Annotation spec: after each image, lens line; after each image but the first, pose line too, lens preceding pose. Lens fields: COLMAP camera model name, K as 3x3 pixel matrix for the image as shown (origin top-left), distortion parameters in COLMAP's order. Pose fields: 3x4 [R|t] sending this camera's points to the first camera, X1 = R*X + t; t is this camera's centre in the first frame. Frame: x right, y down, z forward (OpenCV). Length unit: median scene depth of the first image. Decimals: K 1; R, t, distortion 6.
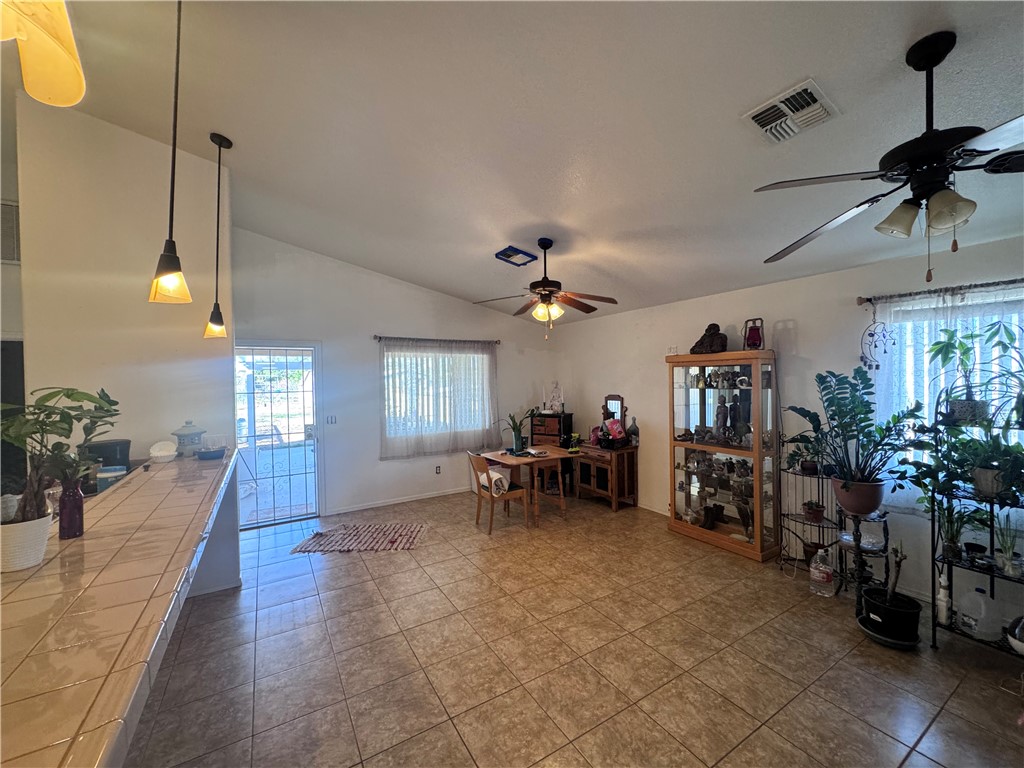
lens RADIAL K [[408.4, 0, 514.5], [0, 408.4, 386.9], [0, 0, 1]] dist [-0.003493, 0.000777]
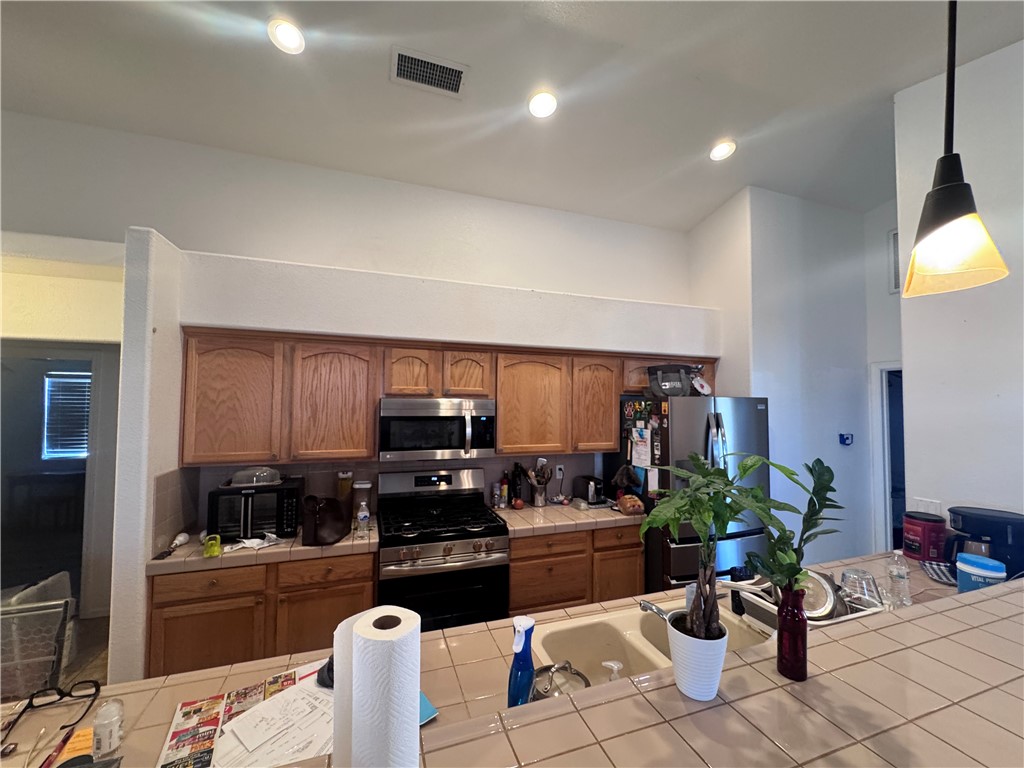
lens RADIAL K [[408.4, 0, 510.3], [0, 408.4, 384.5], [0, 0, 1]] dist [-0.003493, 0.000777]
pose [[-0.210110, -0.026228, -0.977326, -0.114843], [-0.027308, 0.999408, -0.020950, -0.029776], [0.977296, 0.022287, -0.210702, 0.243499]]
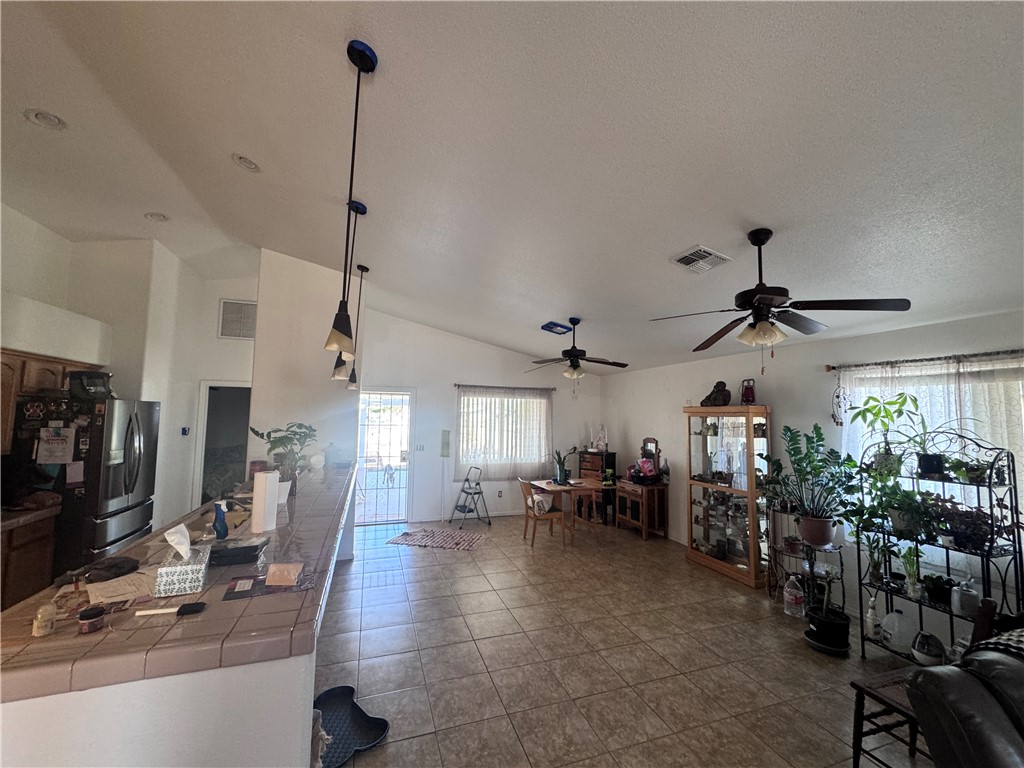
lens RADIAL K [[408.4, 0, 513.2], [0, 408.4, 390.3], [0, 0, 1]] dist [-0.003493, 0.000777]
pose [[0.976464, 0.018451, -0.214891, 0.155162], [-0.036092, 0.996264, -0.078460, -0.013905], [0.212641, 0.084369, 0.973481, -0.289529]]
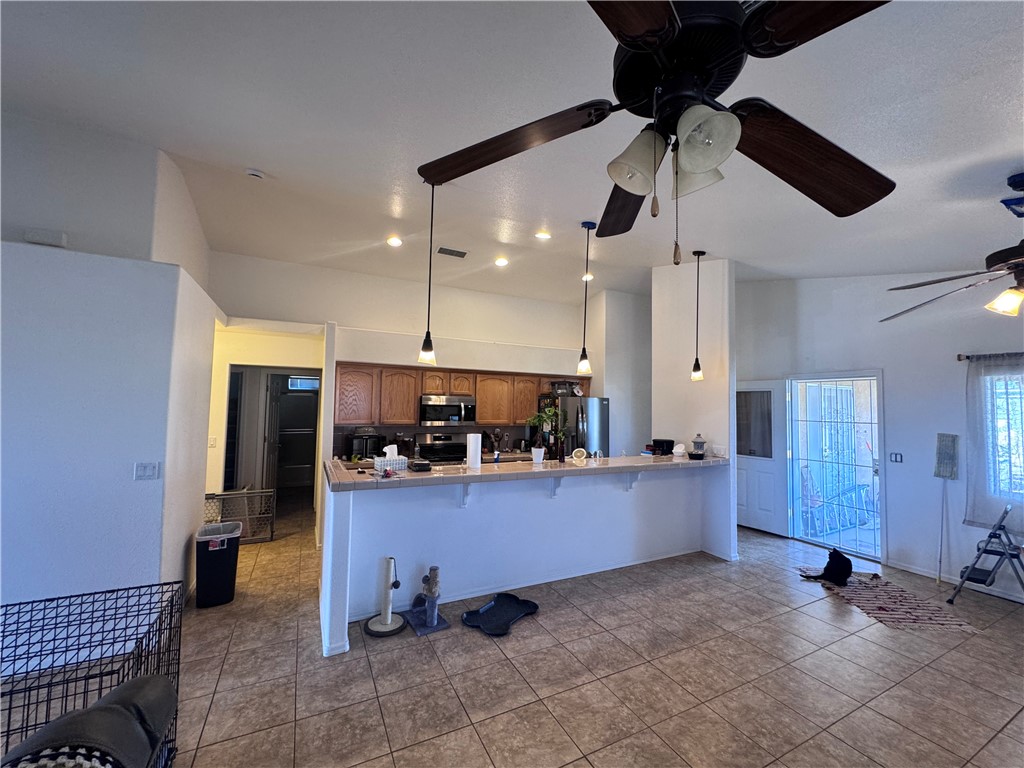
lens RADIAL K [[408.4, 0, 514.5], [0, 408.4, 391.3], [0, 0, 1]] dist [-0.003493, 0.000777]
pose [[-0.073202, -0.018337, -0.997149, 0.619221], [-0.038878, 0.999123, -0.015519, -0.021492], [0.996559, 0.037631, -0.073851, 0.310459]]
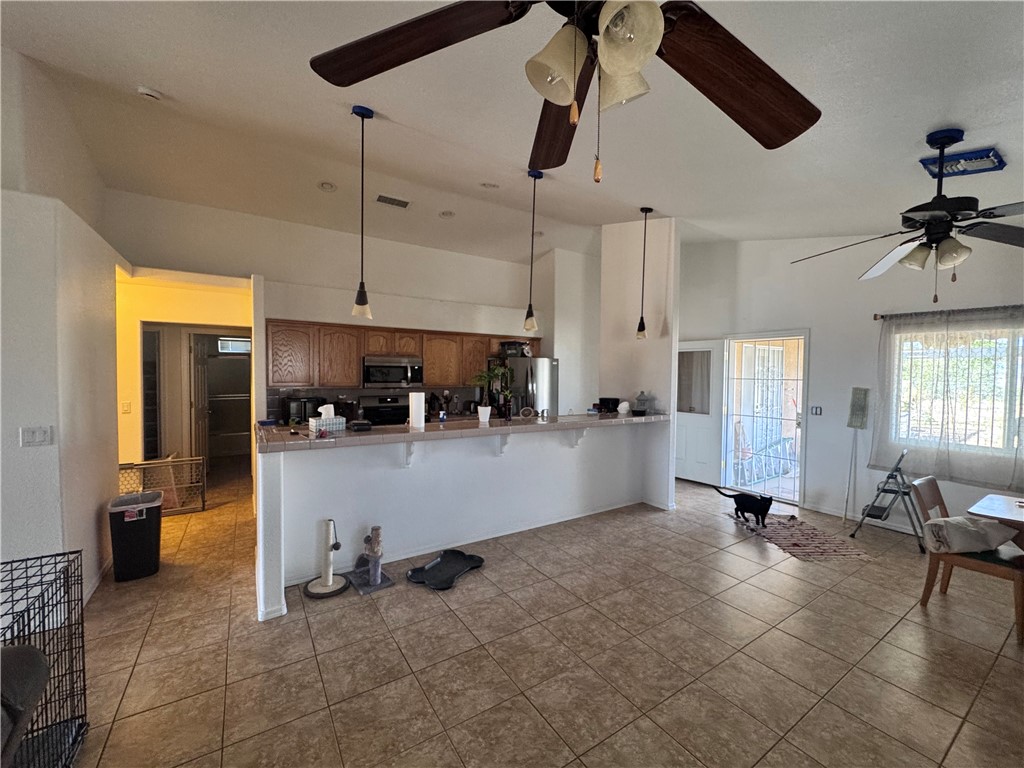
lens RADIAL K [[408.4, 0, 514.3], [0, 408.4, 392.1], [0, 0, 1]] dist [-0.003493, 0.000777]
pose [[0.033201, 0.066135, -0.997258, 0.601254], [-0.033153, 0.997332, 0.065036, -0.002438], [0.998899, 0.030903, 0.035305, 0.335729]]
